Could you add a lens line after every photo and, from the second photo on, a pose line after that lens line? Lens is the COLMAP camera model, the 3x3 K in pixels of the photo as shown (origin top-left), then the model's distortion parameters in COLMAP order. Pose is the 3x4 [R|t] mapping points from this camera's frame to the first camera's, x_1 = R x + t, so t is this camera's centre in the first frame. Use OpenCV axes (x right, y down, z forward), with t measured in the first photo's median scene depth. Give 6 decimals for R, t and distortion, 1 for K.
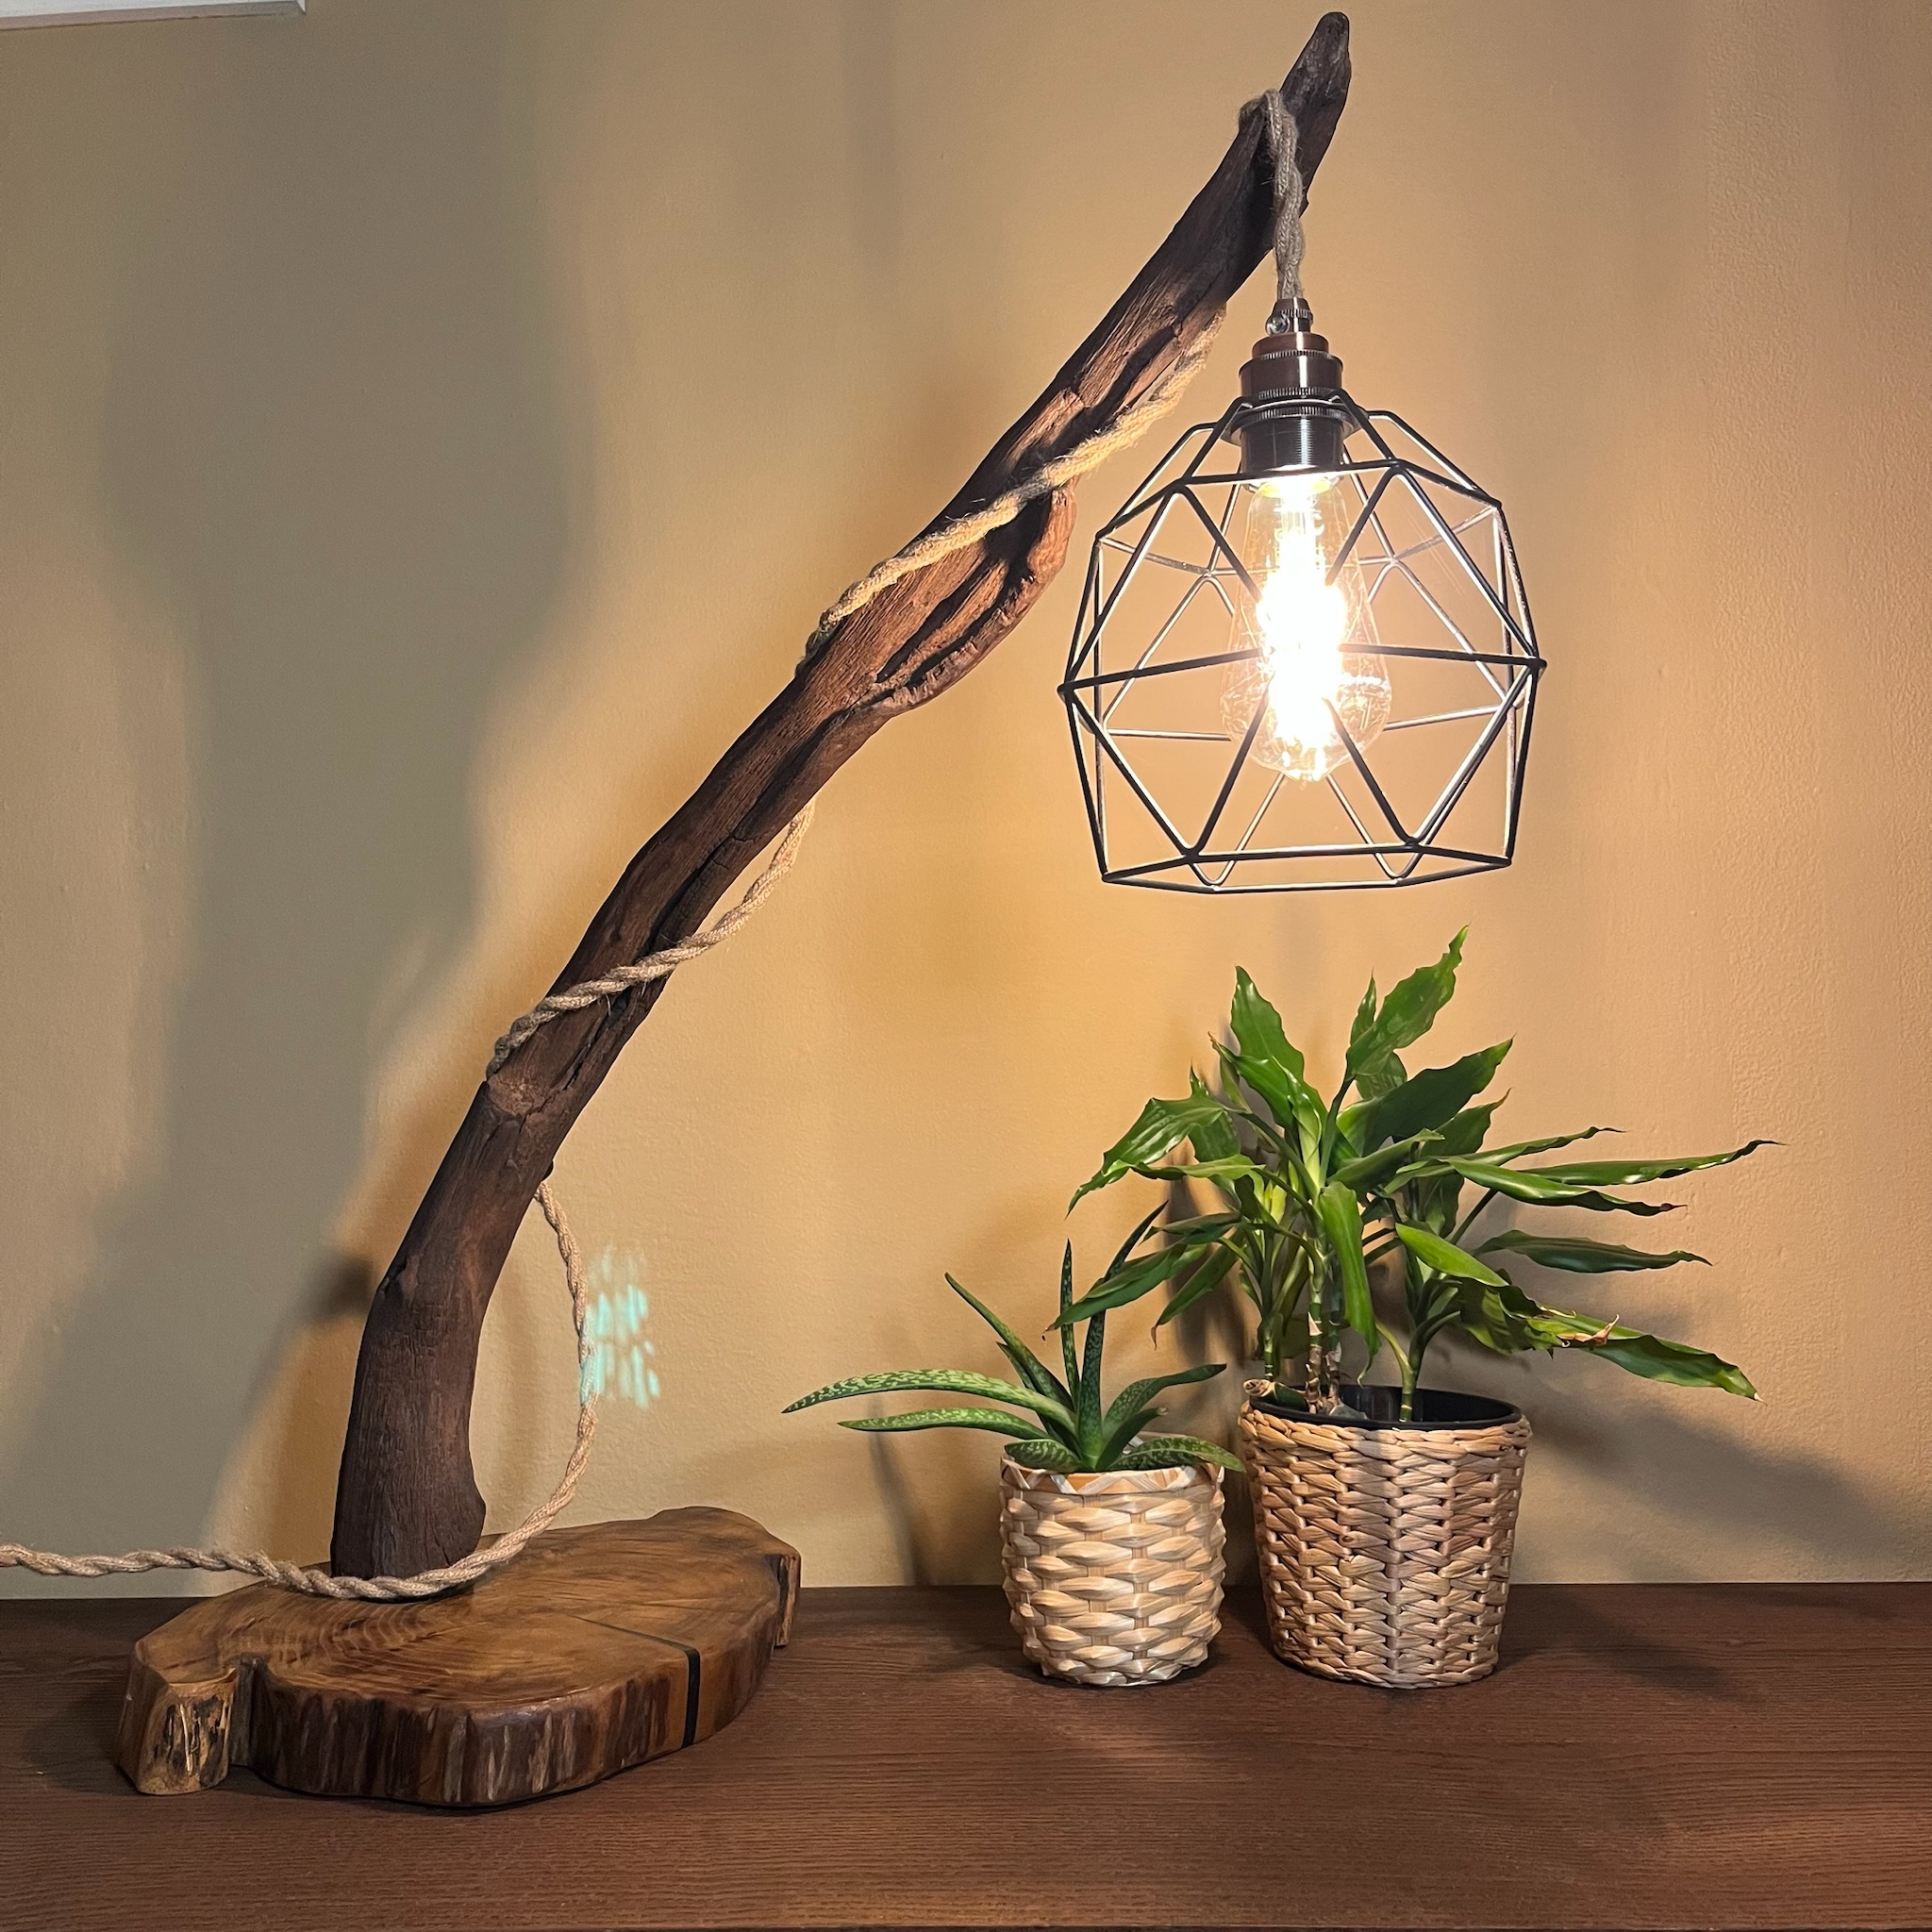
lens RADIAL K [[1951.4, 0, 1004.7], [0, 1951.4, 977.0], [0, 0, 1]] dist [0.132472, -0.366178]
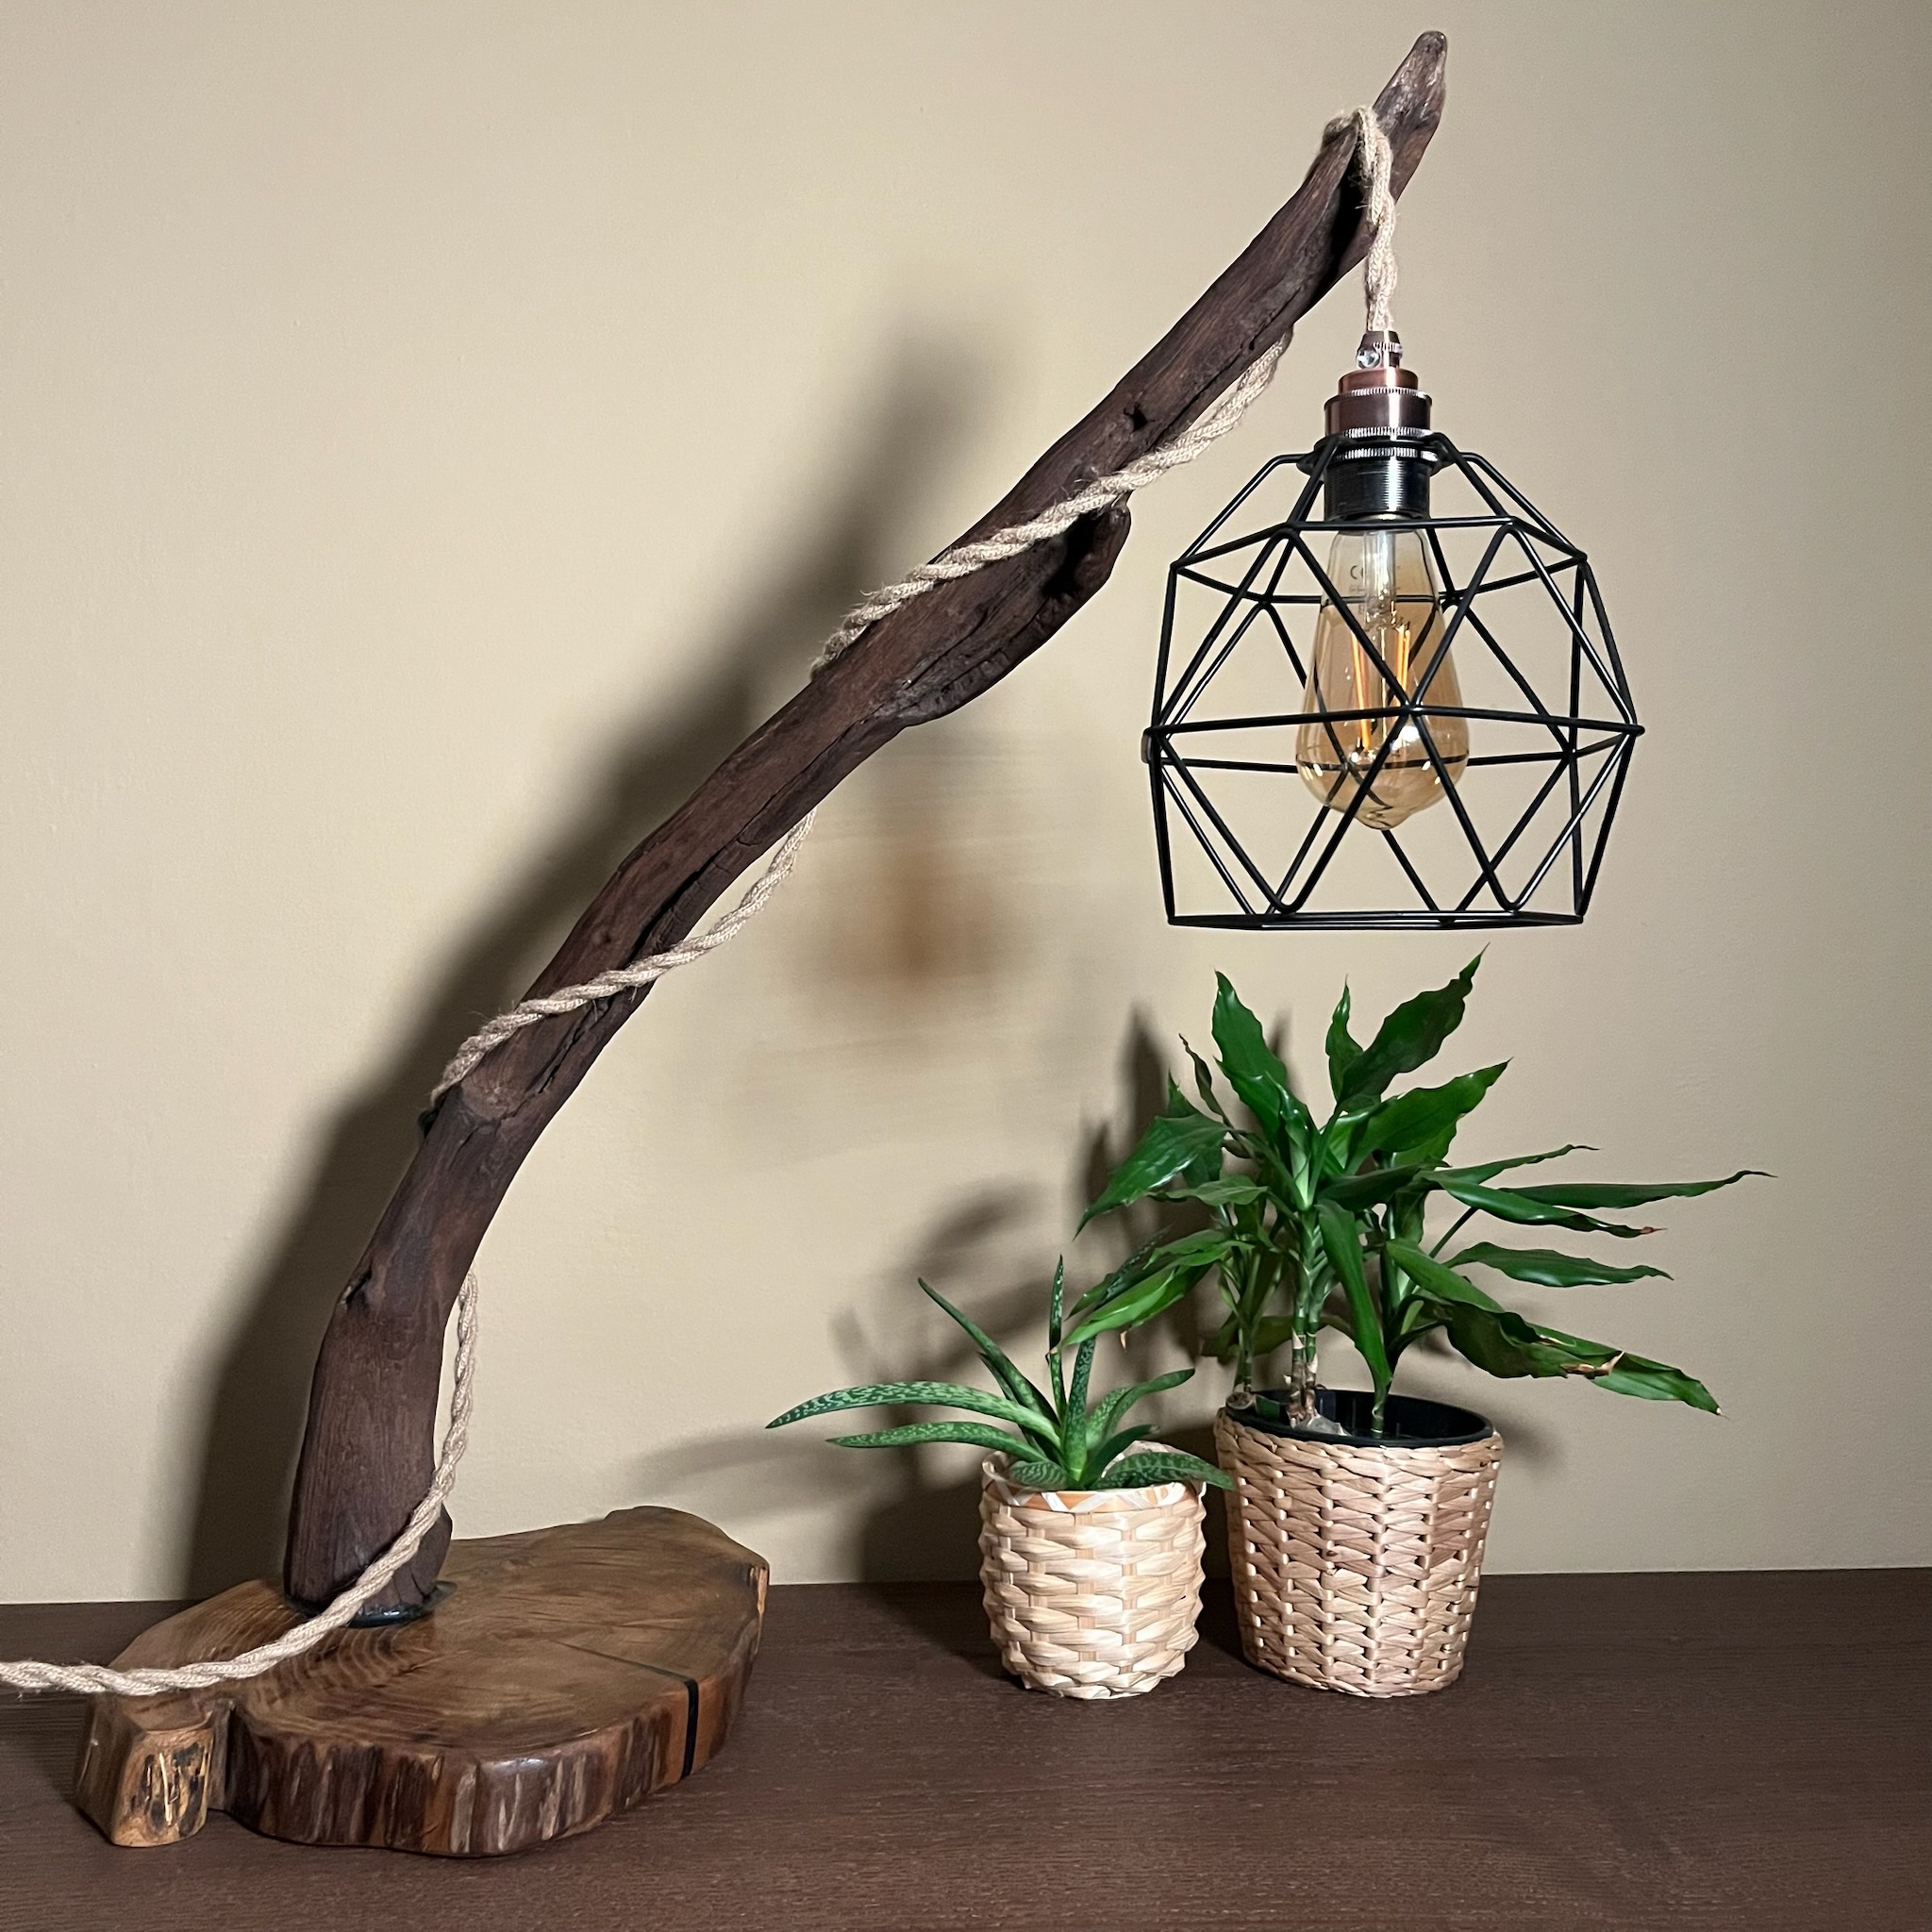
lens RADIAL K [[1942.5, 0, 966.2], [0, 1942.5, 966.0], [0, 0, 1]] dist [0.130481, -0.335754]
pose [[0.994222, 0.022934, 0.104861, -0.124563], [-0.028349, 0.998324, 0.050448, -0.061086], [-0.103528, -0.053130, 0.993207, 0.035939]]
